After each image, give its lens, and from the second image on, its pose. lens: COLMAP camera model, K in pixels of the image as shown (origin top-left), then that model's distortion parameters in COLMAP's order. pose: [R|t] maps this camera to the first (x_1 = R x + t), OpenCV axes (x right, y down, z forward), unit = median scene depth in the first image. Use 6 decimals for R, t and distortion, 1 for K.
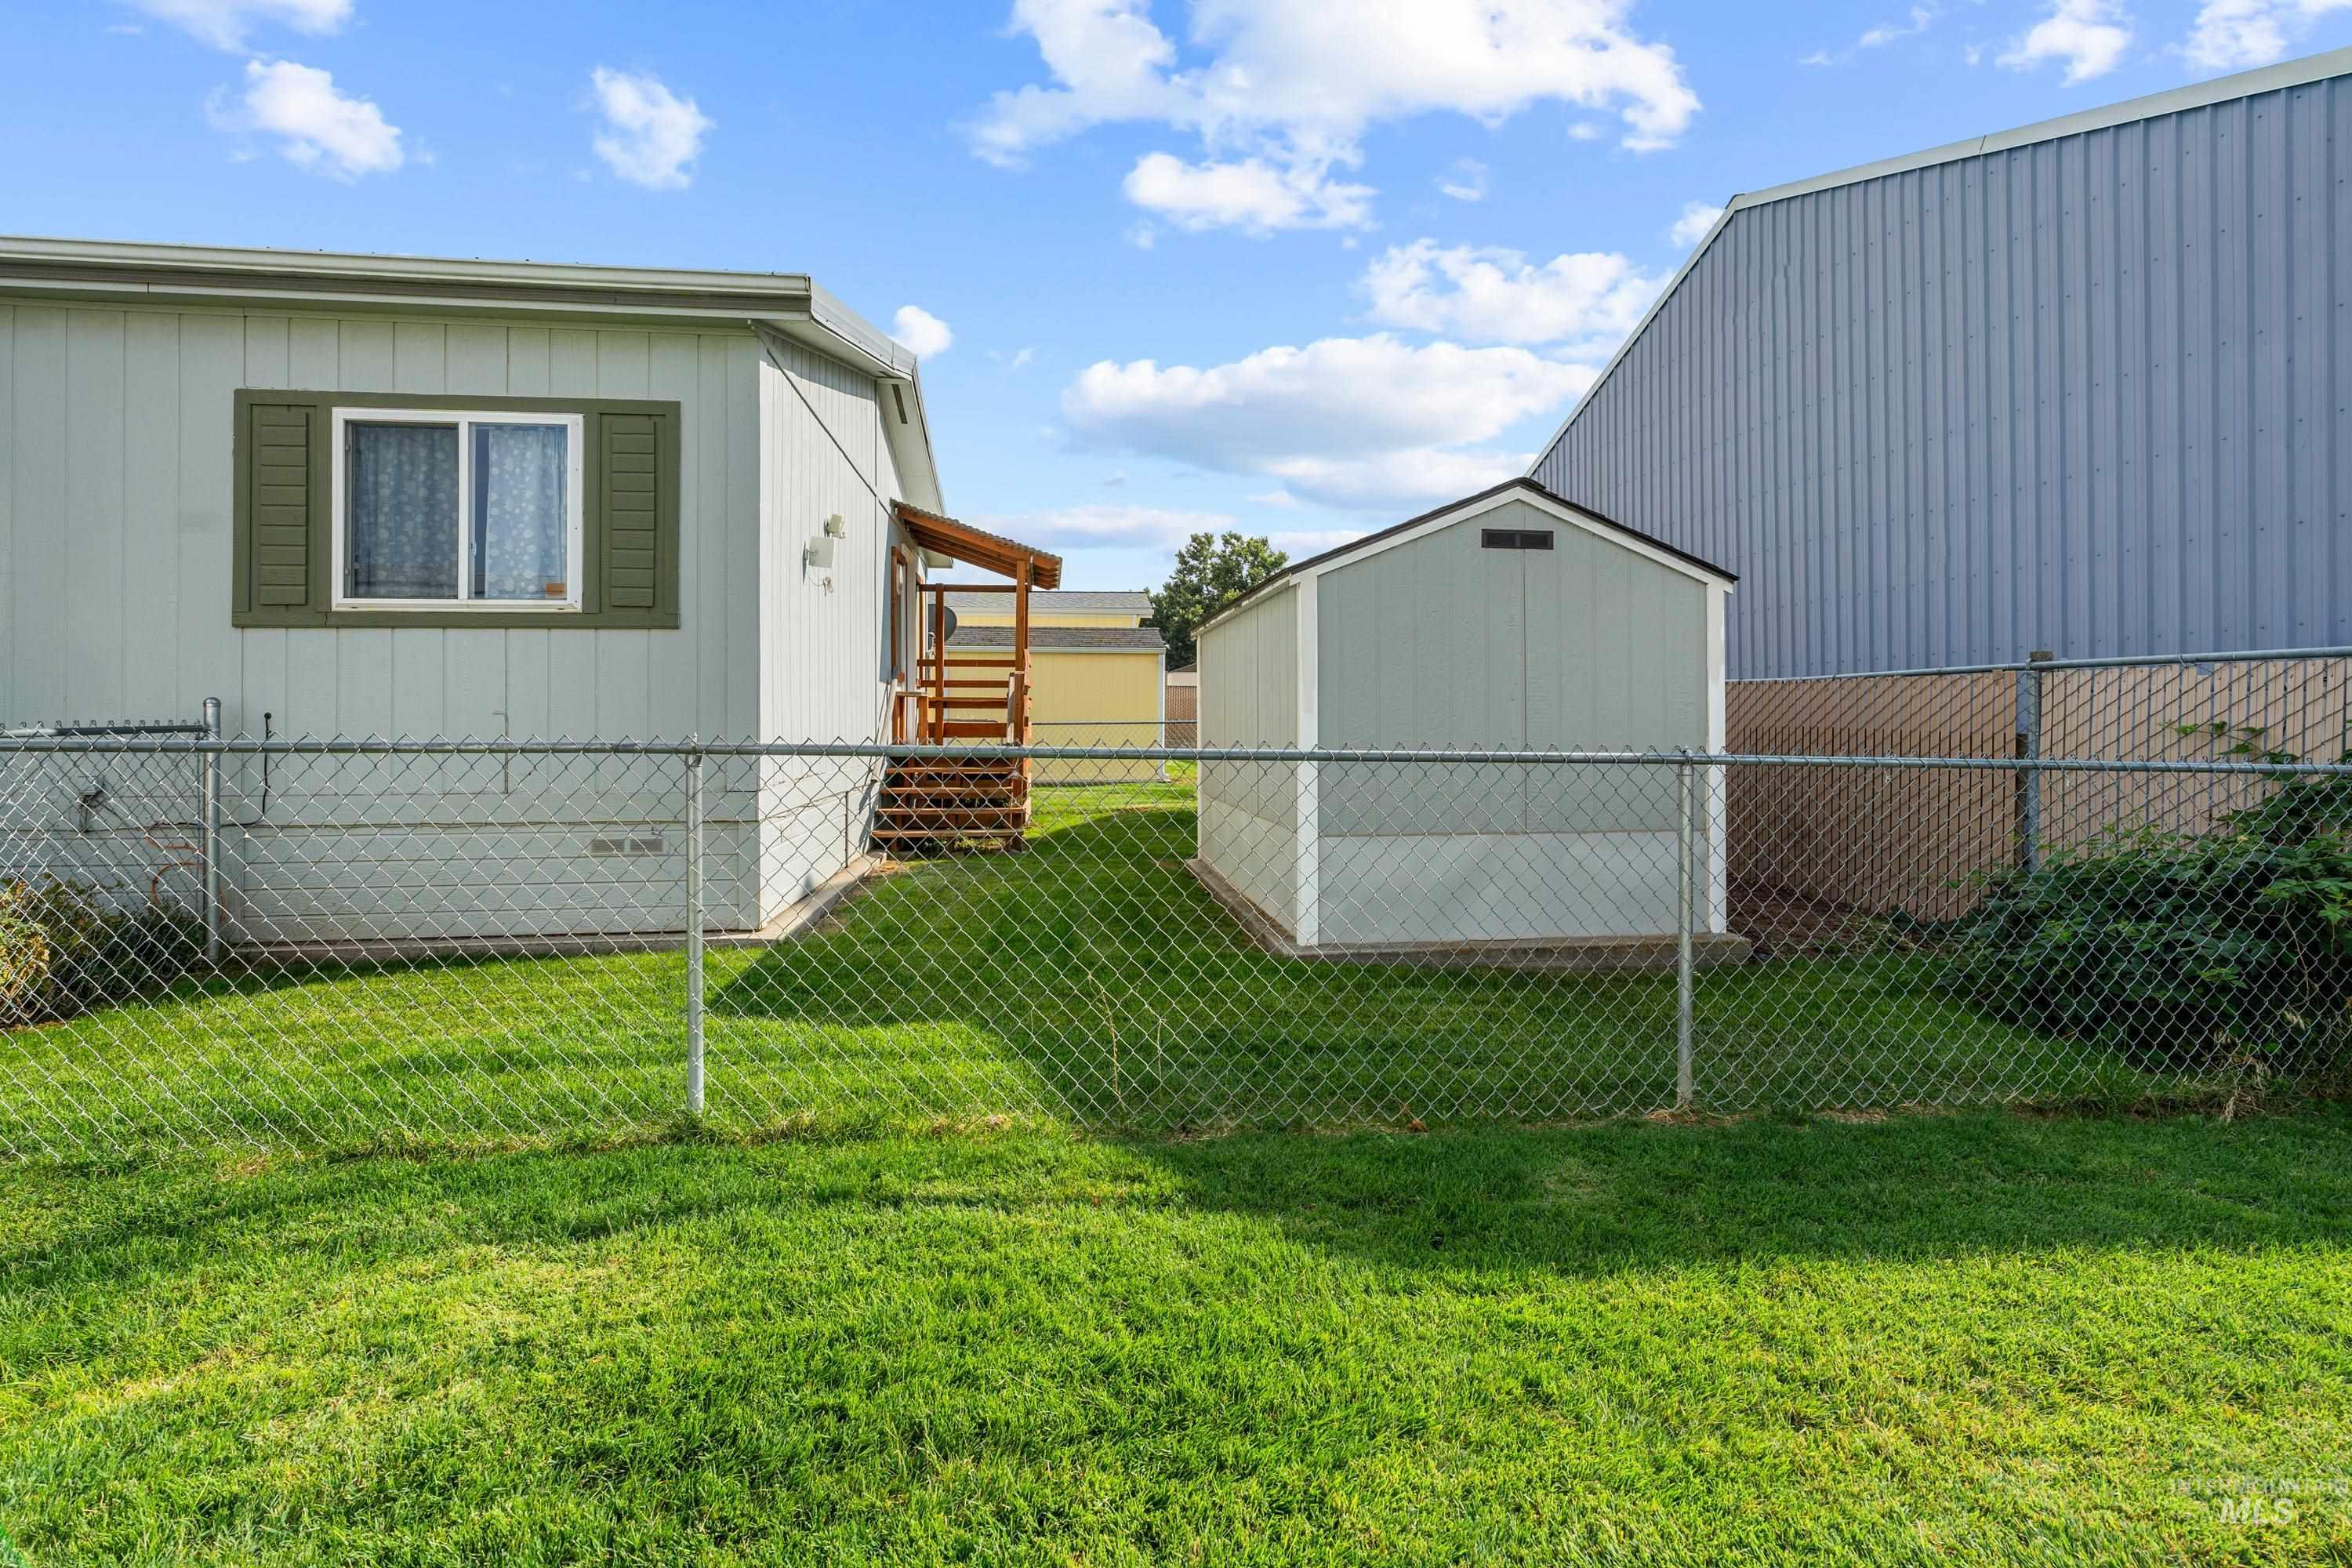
lens RADIAL K [[1087.0, 0, 1083.8], [0, 1087.0, 732.5], [0, 0, 1]] dist [-0.011491, 0.005375]
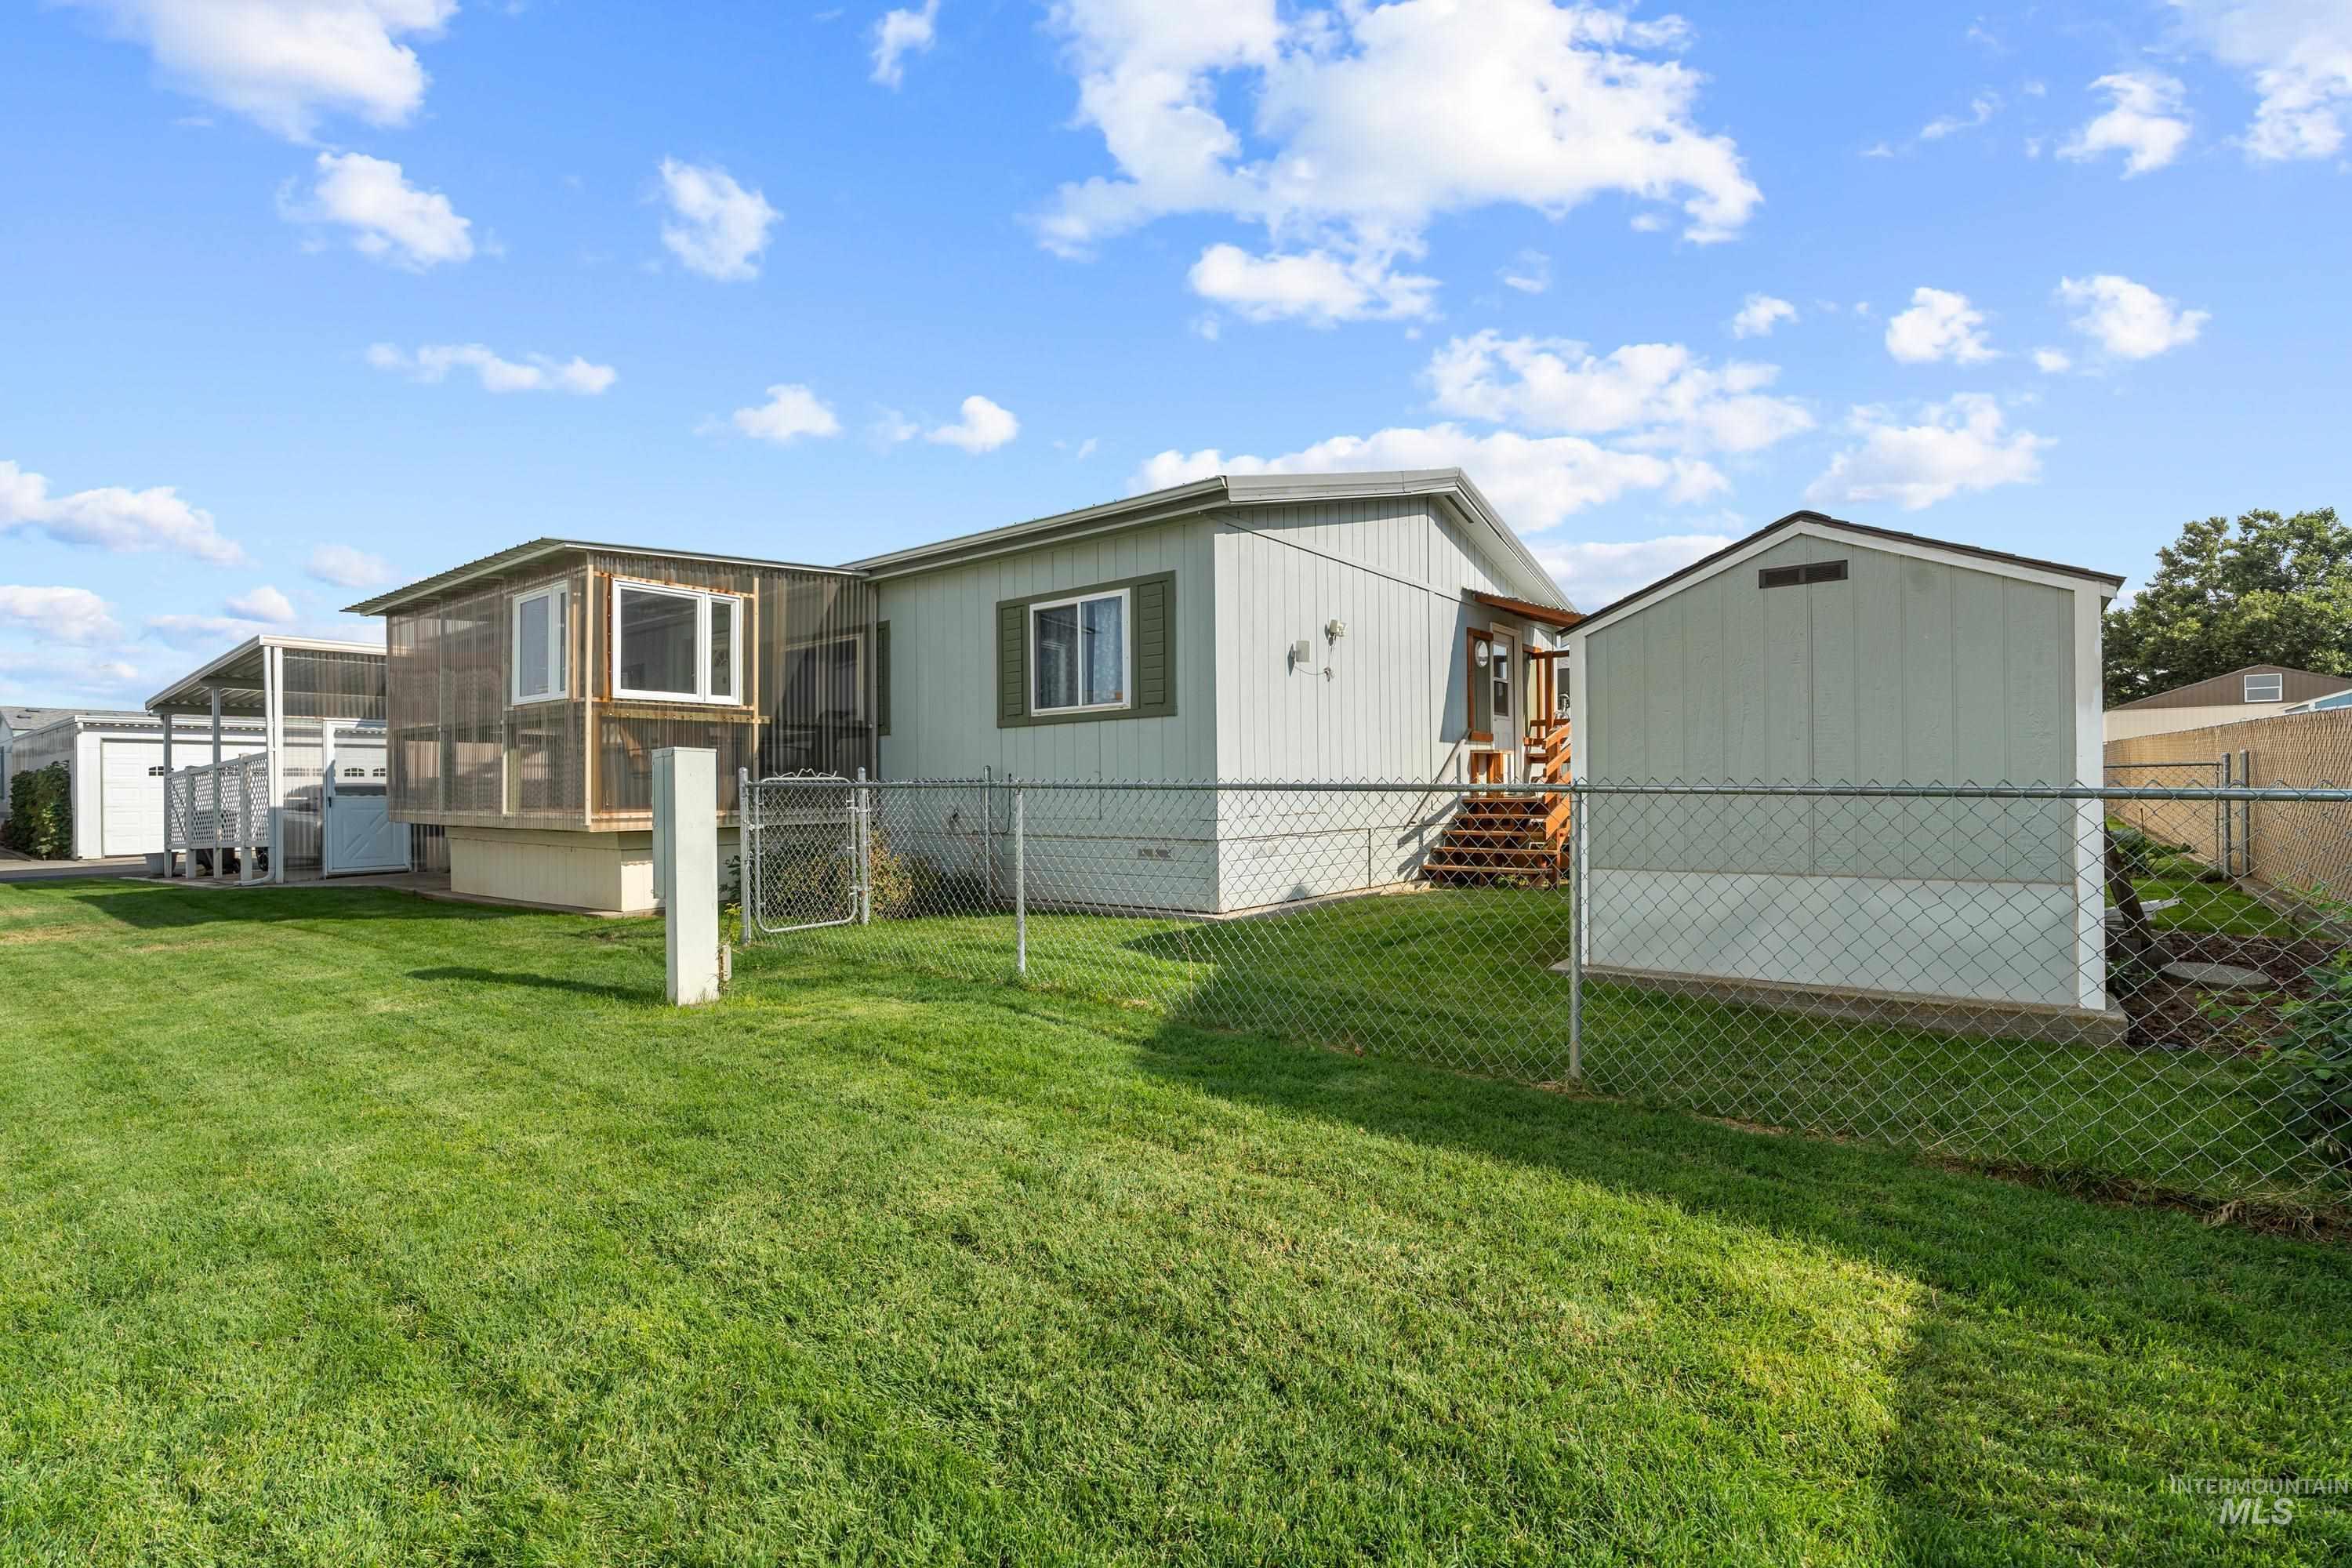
lens RADIAL K [[1087.0, 0, 1162.6], [0, 1087.0, 792.9], [0, 0, 1]] dist [-0.011491, 0.005375]
pose [[0.695161, -0.005326, -0.718834, 0.738183], [0.002517, 0.999984, -0.004974, 0.023529], [0.718849, 0.001648, 0.695164, -0.100736]]
